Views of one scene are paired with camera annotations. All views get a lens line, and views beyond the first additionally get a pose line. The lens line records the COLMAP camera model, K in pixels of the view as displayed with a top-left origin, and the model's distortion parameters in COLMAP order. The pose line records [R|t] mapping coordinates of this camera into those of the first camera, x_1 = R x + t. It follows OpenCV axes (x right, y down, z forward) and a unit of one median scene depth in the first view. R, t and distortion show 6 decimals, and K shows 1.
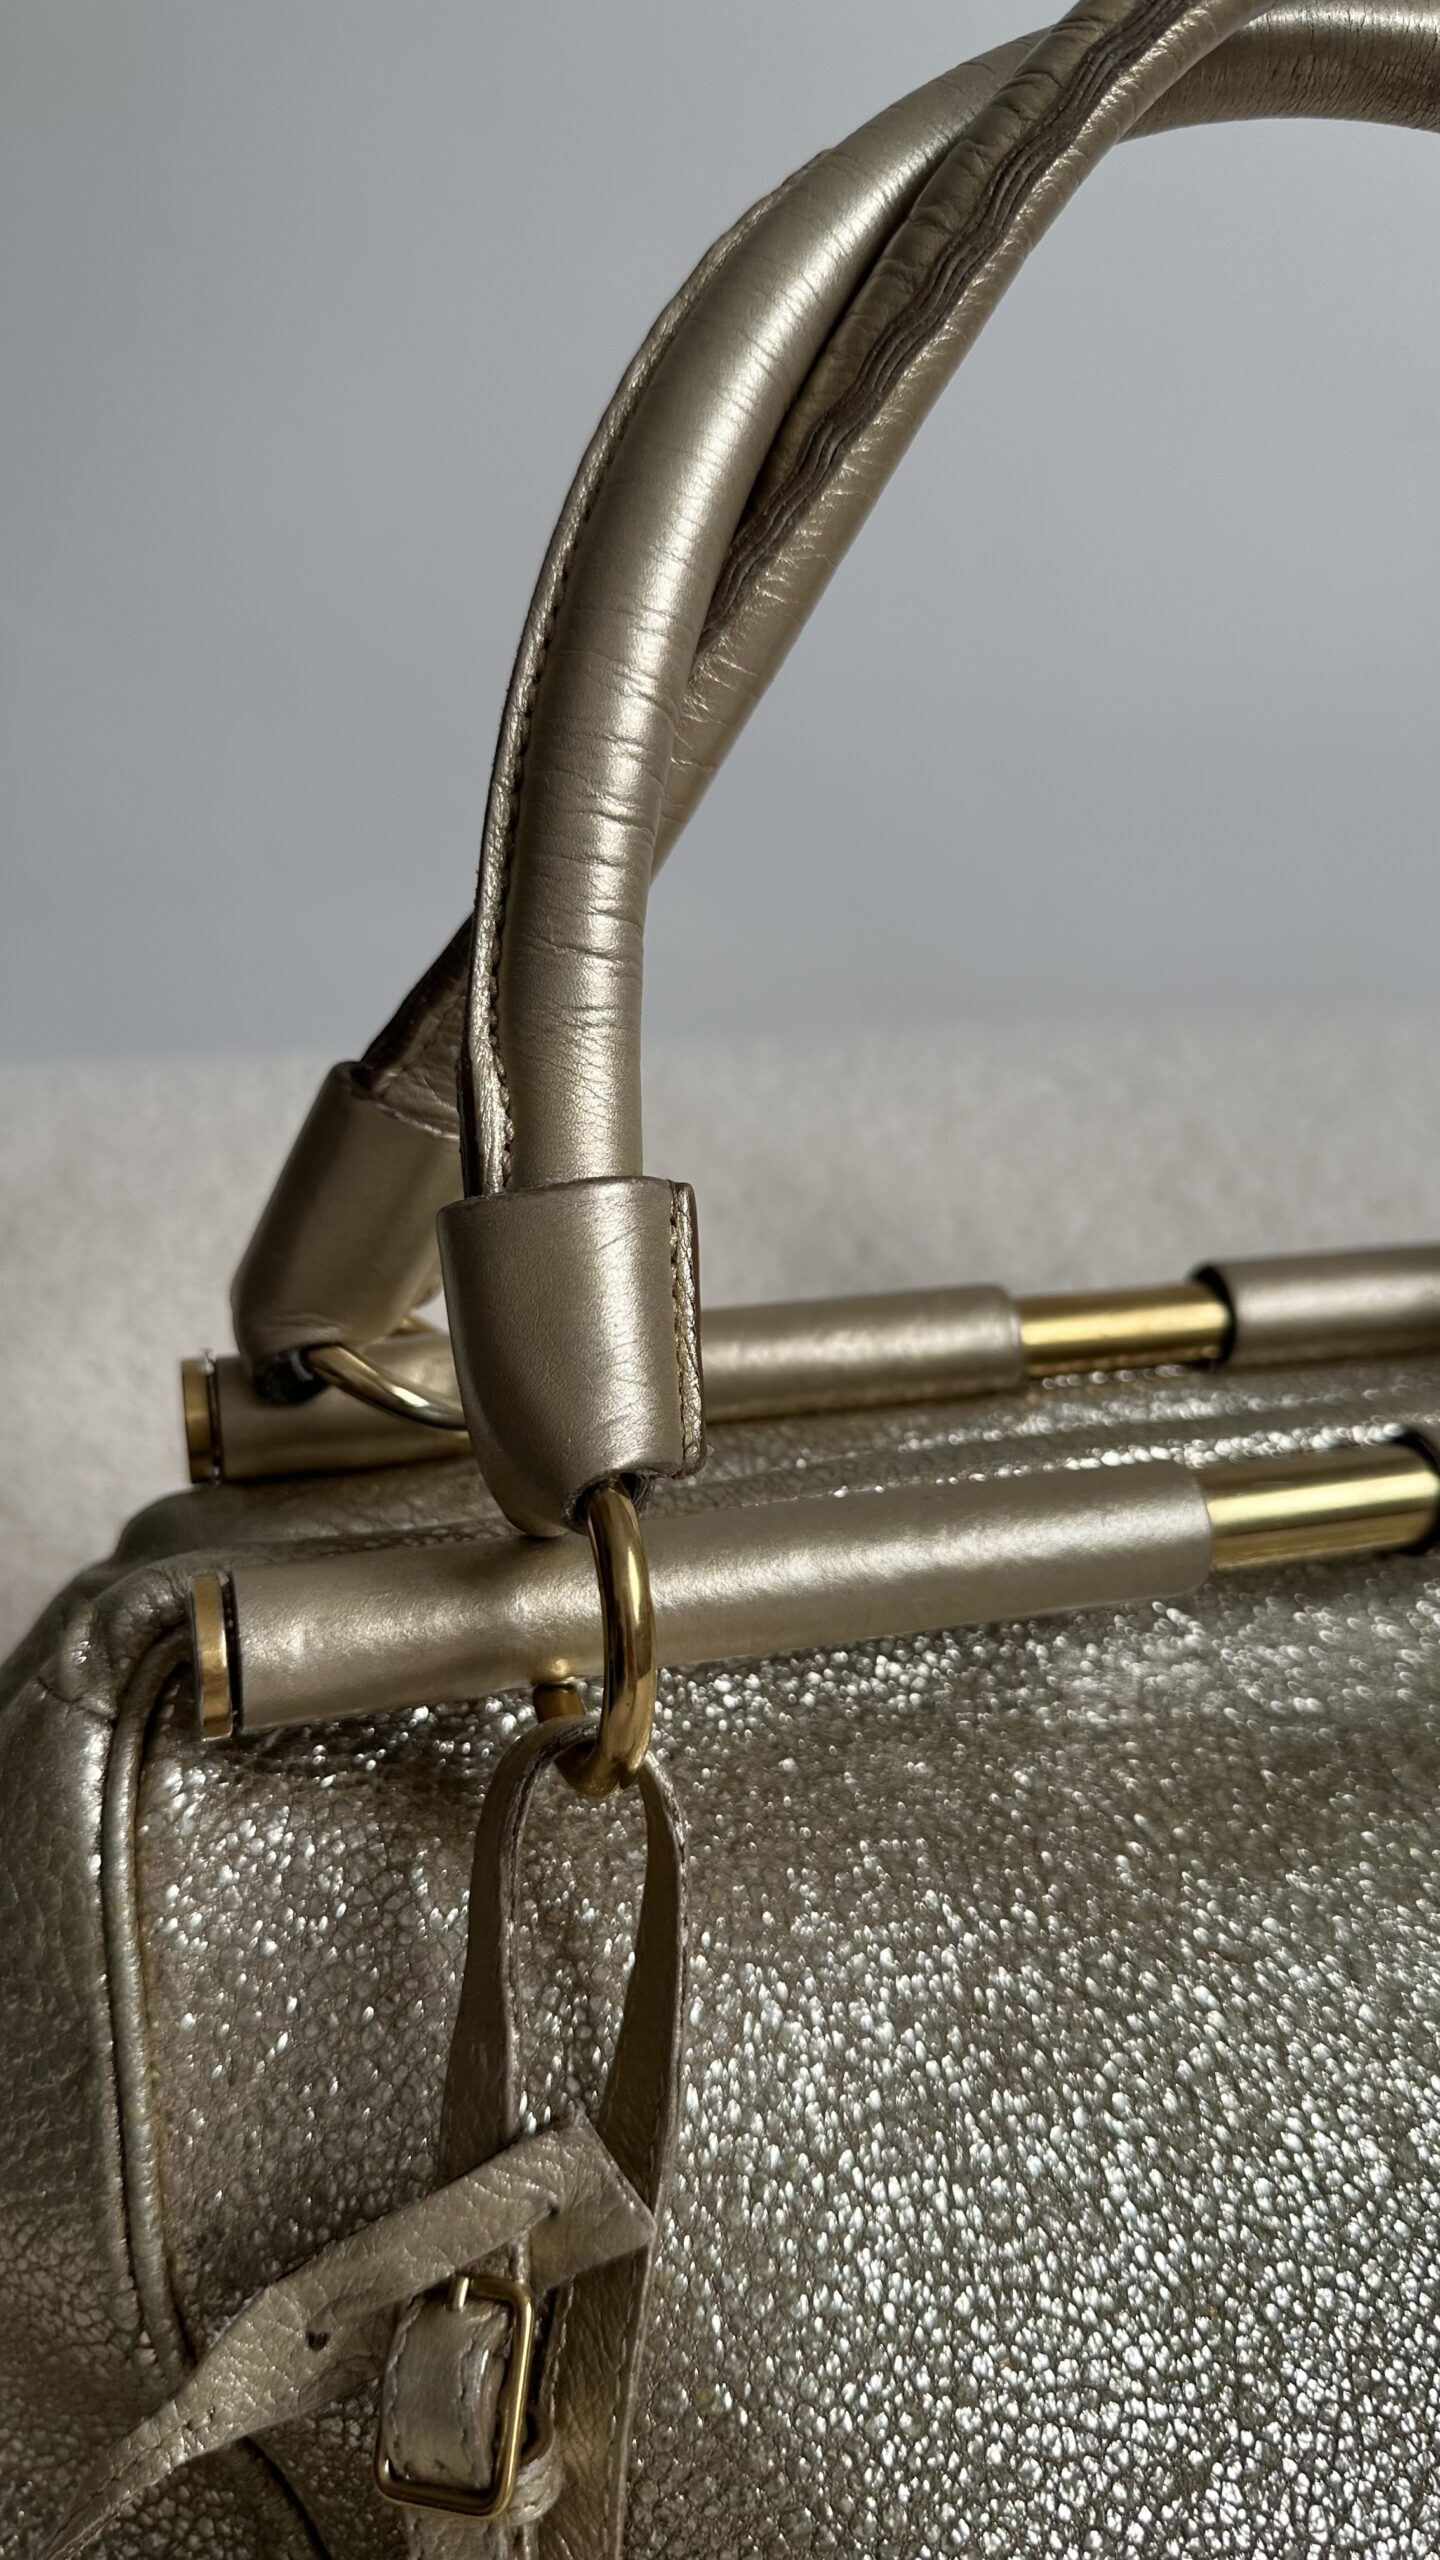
lens RADIAL K [[1820.1, 0, 728.9], [0, 1820.1, 1272.4], [0, 0, 1]] dist [-0.005959, -0.061930]
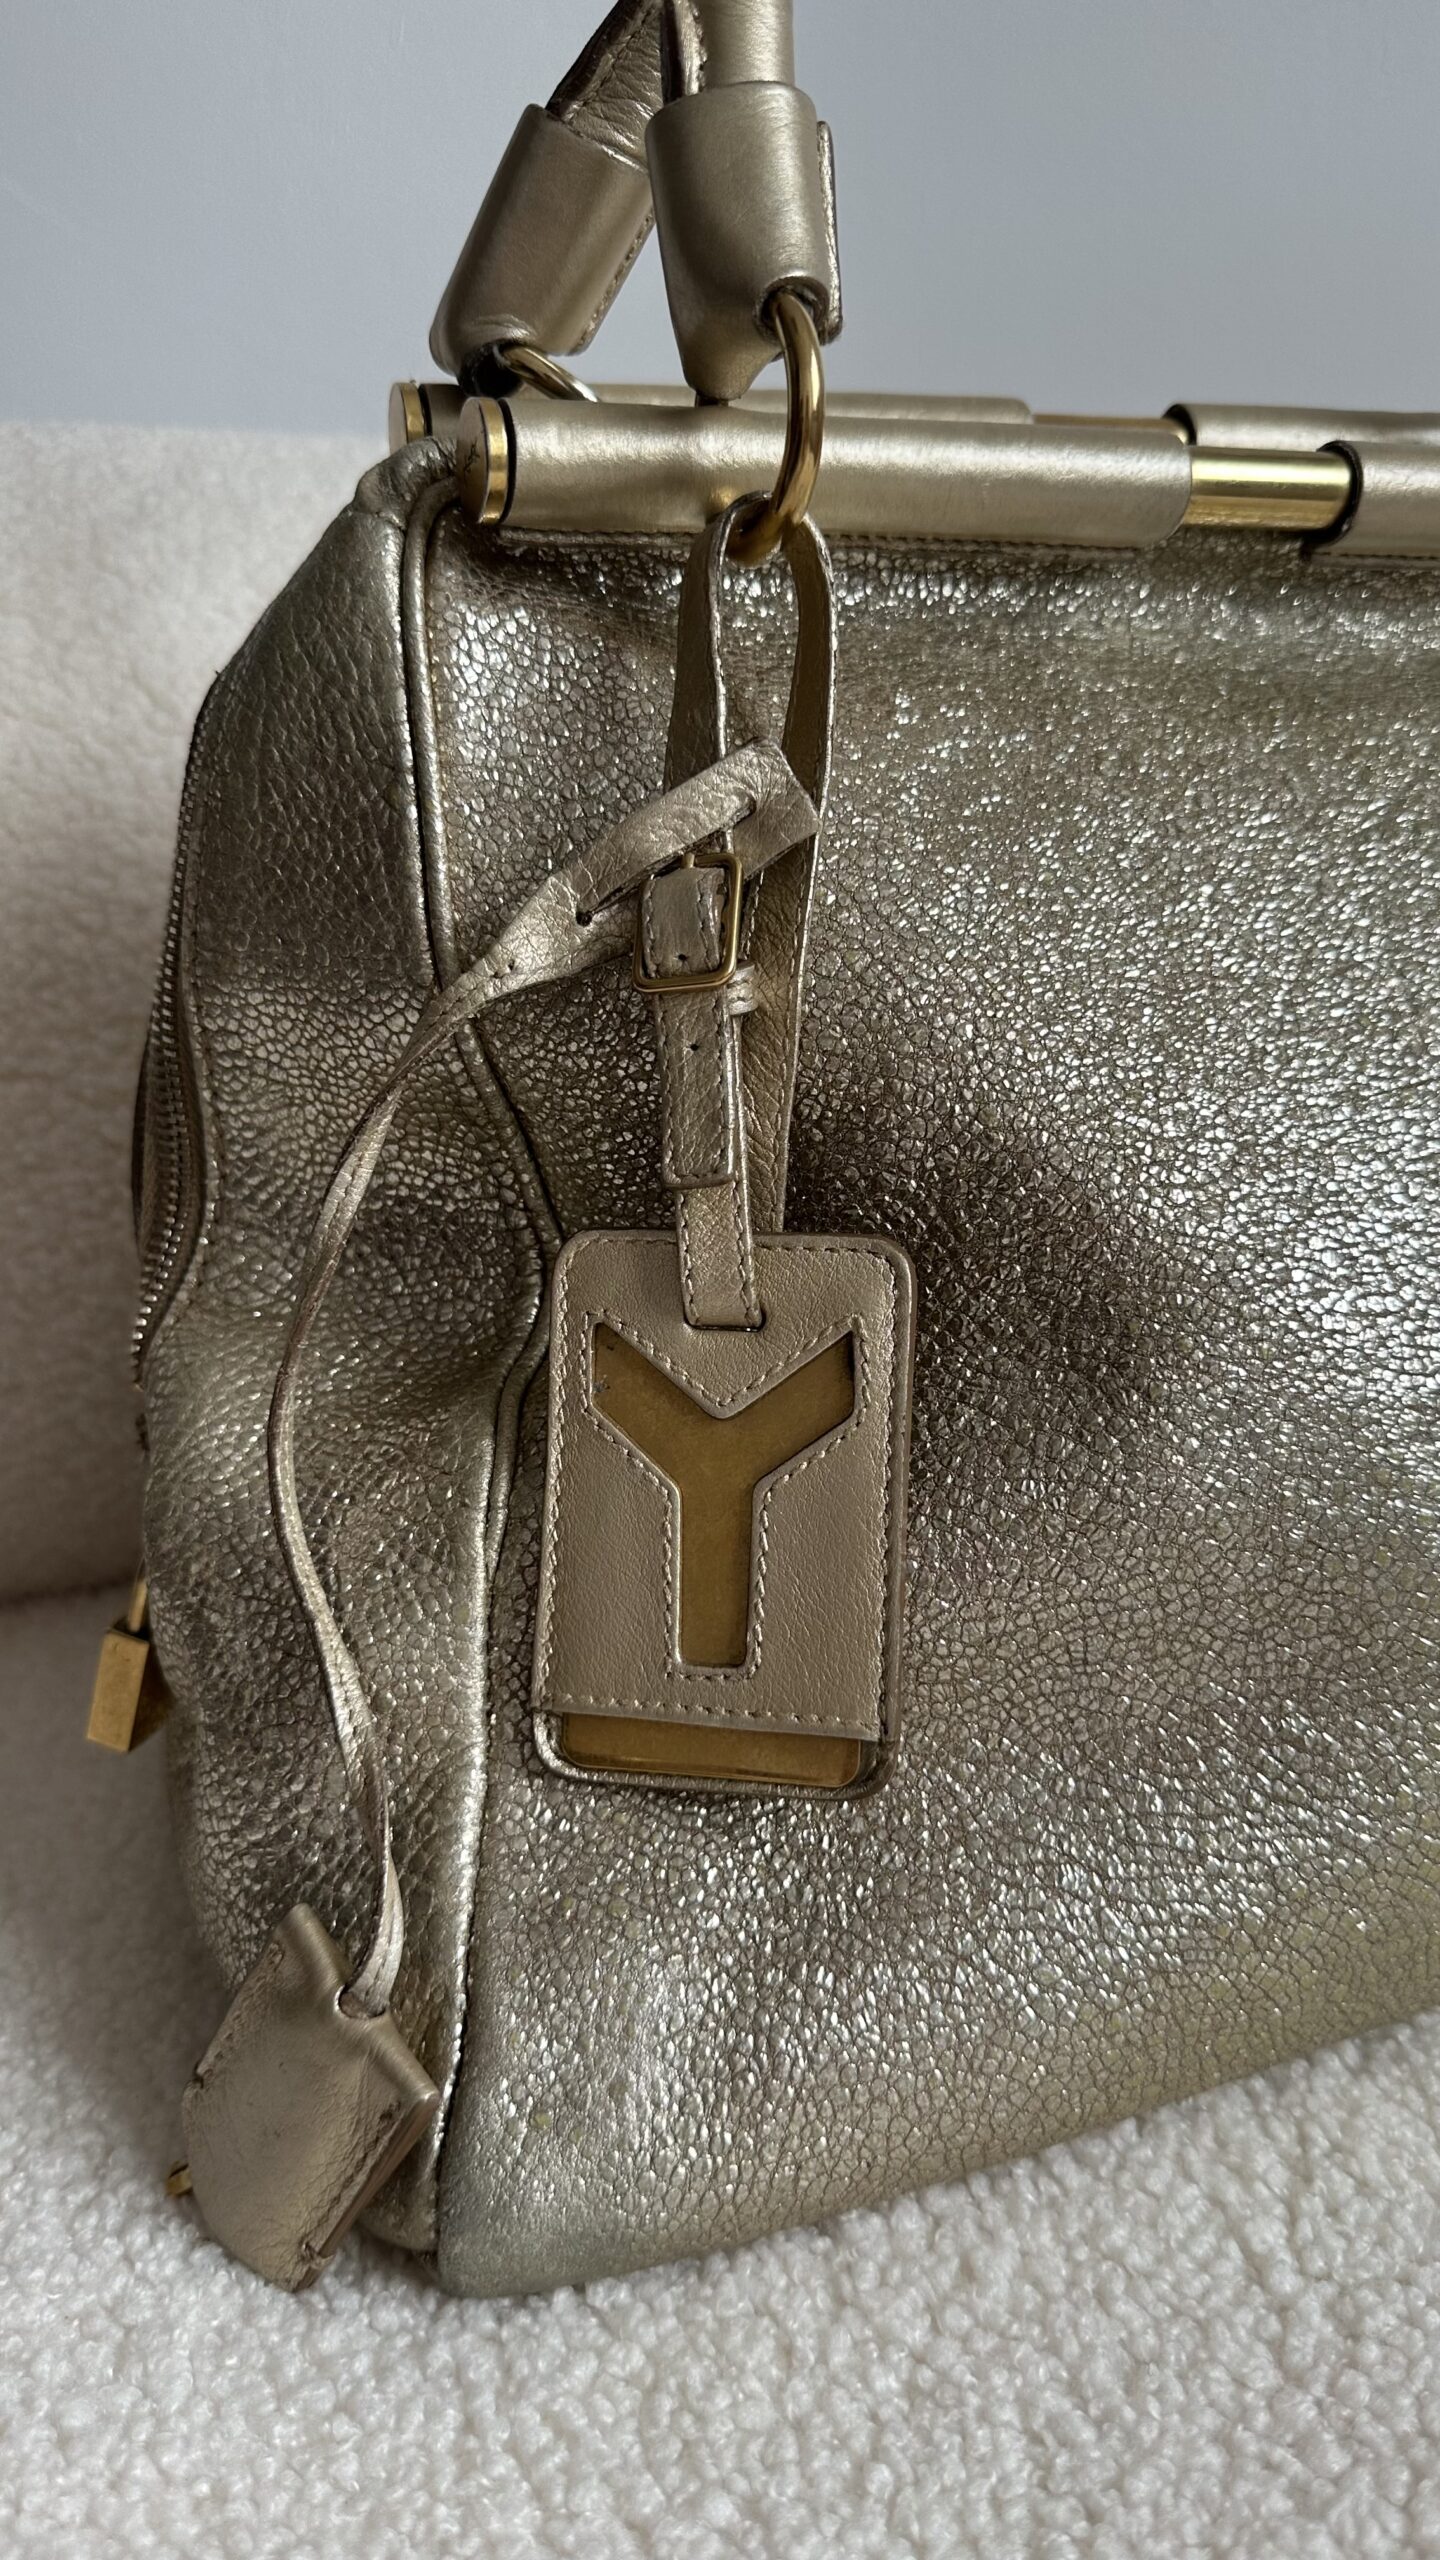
lens RADIAL K [[1804.9, 0, 732.1], [0, 1804.9, 1281.7], [0, 0, 1]] dist [0.116117, -0.185003]
pose [[0.997820, -0.009493, 0.065313, -0.194393], [0.003332, 0.995586, 0.093790, 0.697750], [-0.065915, -0.093368, 0.993447, -0.442586]]
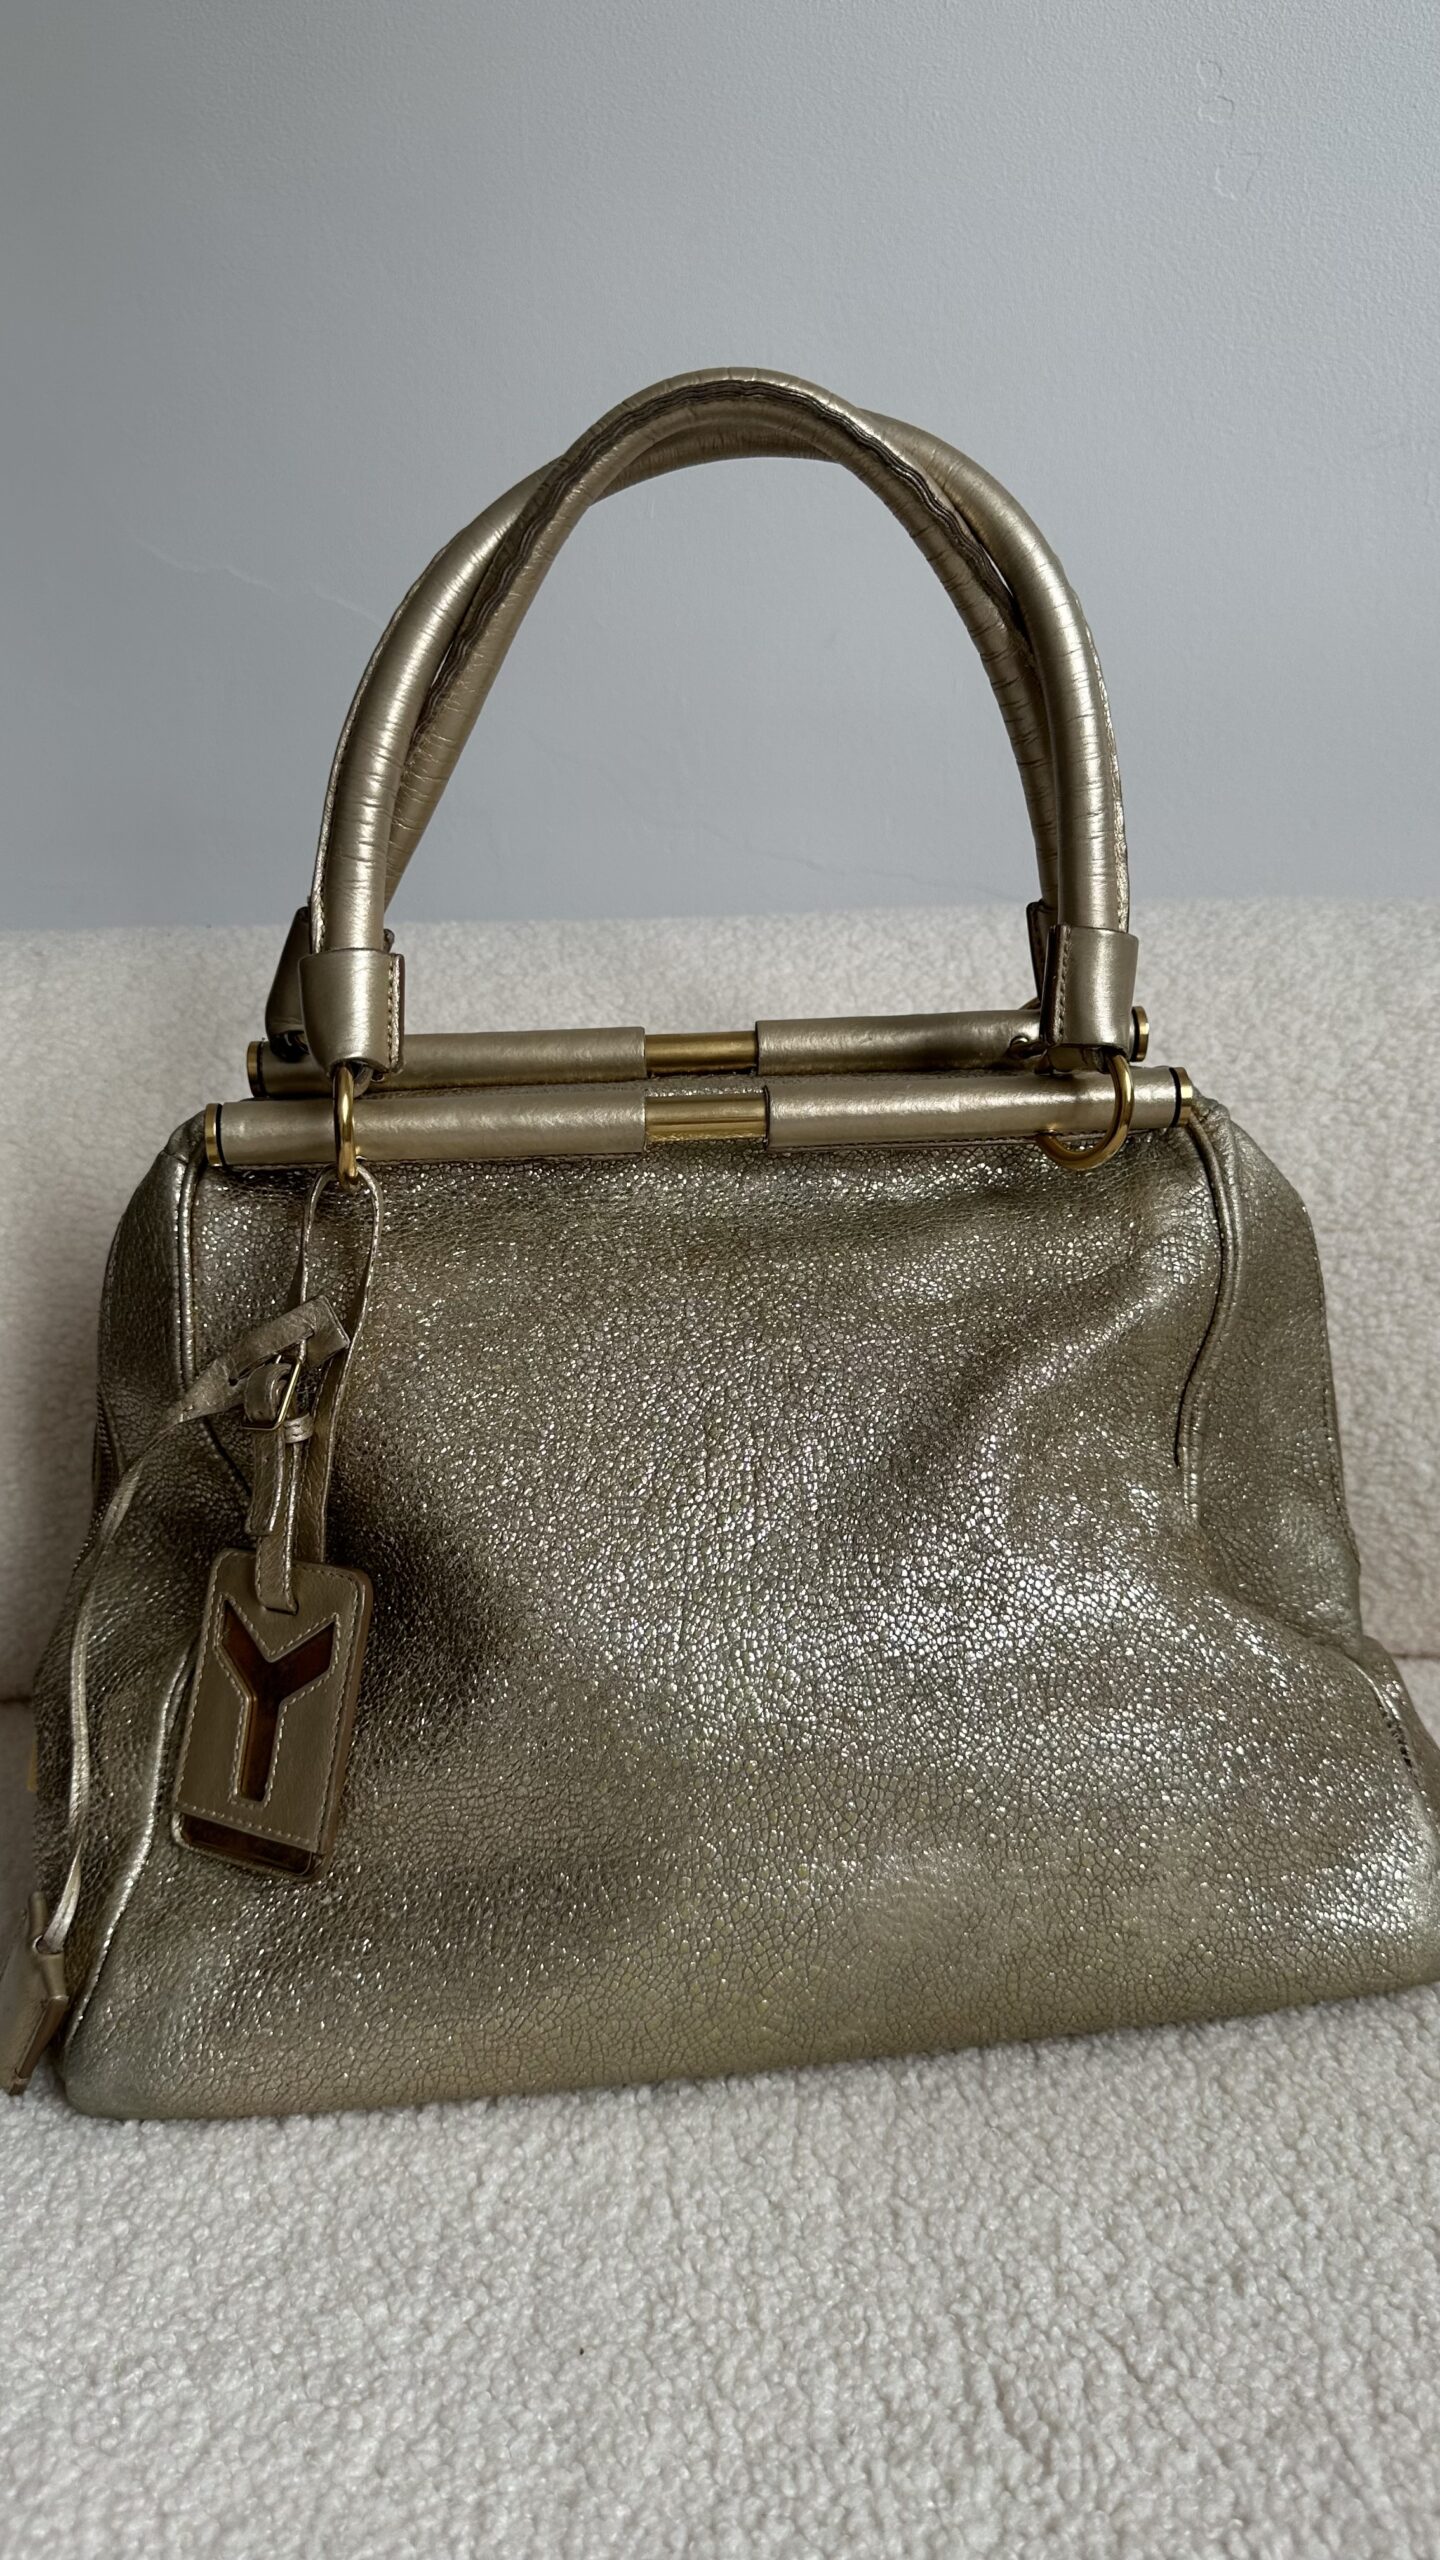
lens RADIAL K [[1898.7, 0, 725.2], [0, 1898.7, 1266.0], [0, 0, 1]] dist [0.048062, -0.002665]
pose [[0.966855, 0.050183, -0.250347, 1.102156], [-0.041008, 0.998287, 0.041736, 0.255033], [0.252012, -0.030086, 0.967256, -1.450756]]
